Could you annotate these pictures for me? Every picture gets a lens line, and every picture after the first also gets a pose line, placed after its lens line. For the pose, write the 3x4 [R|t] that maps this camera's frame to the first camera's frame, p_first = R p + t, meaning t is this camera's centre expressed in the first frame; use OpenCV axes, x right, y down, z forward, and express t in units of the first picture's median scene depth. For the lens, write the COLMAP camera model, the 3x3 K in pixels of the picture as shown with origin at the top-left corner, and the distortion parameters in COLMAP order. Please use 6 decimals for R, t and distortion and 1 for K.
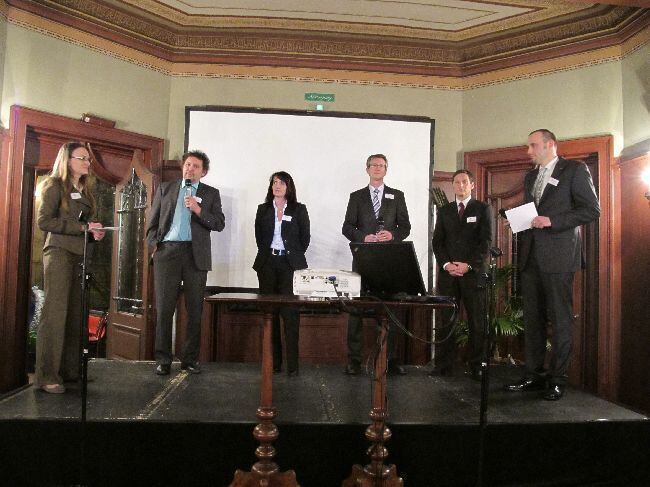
lens RADIAL K [[535.9, 0, 325.0], [0, 535.9, 243.5], [0, 0, 1]] dist [-0.032246, -0.000227]
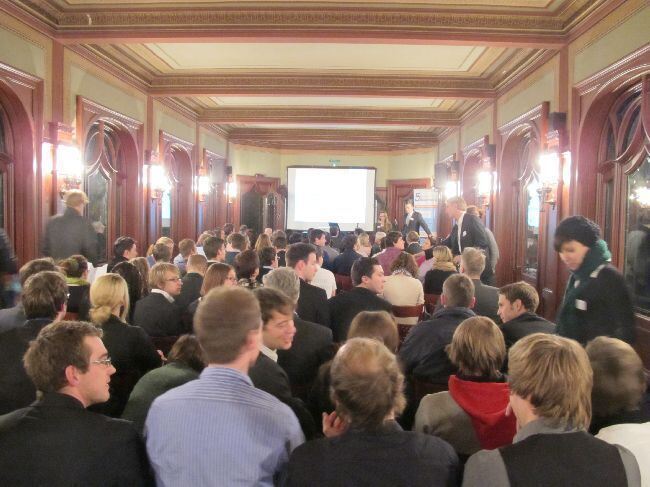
lens RADIAL K [[535.9, 0, 325.0], [0, 535.9, 243.5], [0, 0, 1]] dist [-0.032246, -0.000227]
pose [[0.992659, -0.001899, -0.120936, 0.153510], [0.015057, 0.994039, 0.107979, -0.084025], [0.120010, -0.109007, 0.986770, -0.987482]]
